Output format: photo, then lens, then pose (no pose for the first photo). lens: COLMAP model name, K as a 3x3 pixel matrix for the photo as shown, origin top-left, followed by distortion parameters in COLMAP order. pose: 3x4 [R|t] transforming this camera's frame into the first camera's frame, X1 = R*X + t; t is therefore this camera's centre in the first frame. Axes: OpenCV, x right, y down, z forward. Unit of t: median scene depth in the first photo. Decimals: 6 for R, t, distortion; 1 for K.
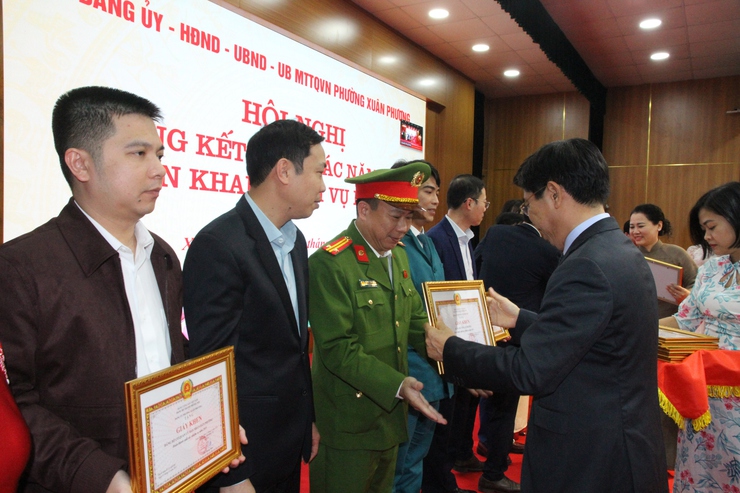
lens RADIAL K [[596.1, 0, 372.1], [0, 596.1, 244.6], [0, 0, 1]] dist [-0.014943, 0.032828]
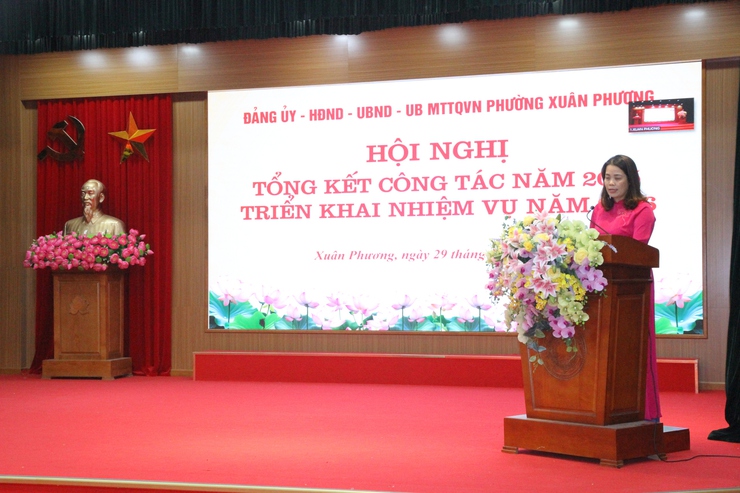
lens RADIAL K [[1216.6, 0, 364.7], [0, 1216.6, 257.5], [0, 0, 1]] dist [0.169998, 0.000000]
pose [[0.209777, -0.051570, -0.976388, 2.470551], [-0.014854, 0.998325, -0.055920, 0.158399], [0.977636, 0.026234, 0.208660, 0.452047]]
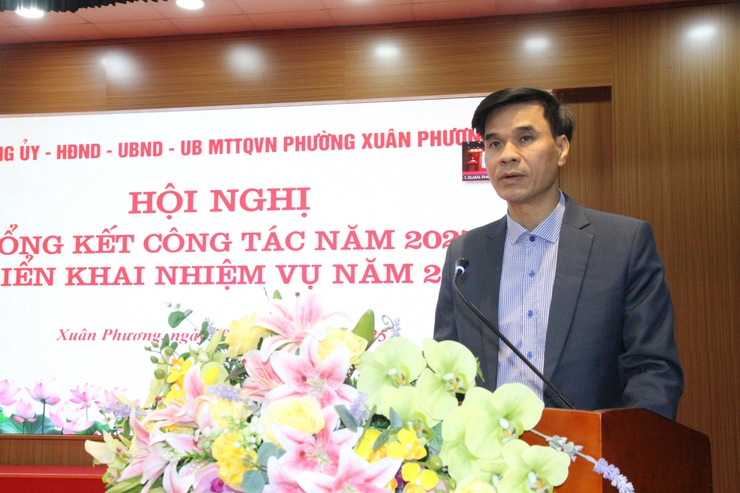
lens RADIAL K [[842.9, 0, 357.6], [0, 842.9, 254.8], [0, 0, 1]] dist [0.065912, 0.000000]
pose [[0.341589, -0.107842, -0.933642, 1.289556], [-0.015813, 0.992595, -0.120437, 0.030775], [0.939716, 0.055904, 0.337355, 0.909584]]
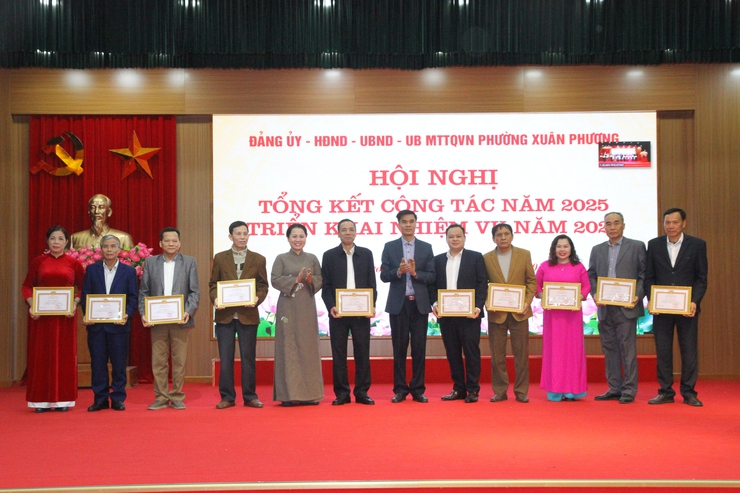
lens RADIAL K [[1042.3, 0, 367.7], [0, 1042.3, 258.4], [0, 0, 1]] dist [0.132271, 0.000000]
pose [[0.521058, -0.061971, -0.851268, 2.019616], [0.002029, 0.997448, -0.071371, 0.161290], [0.853519, 0.035461, 0.519854, -0.347357]]
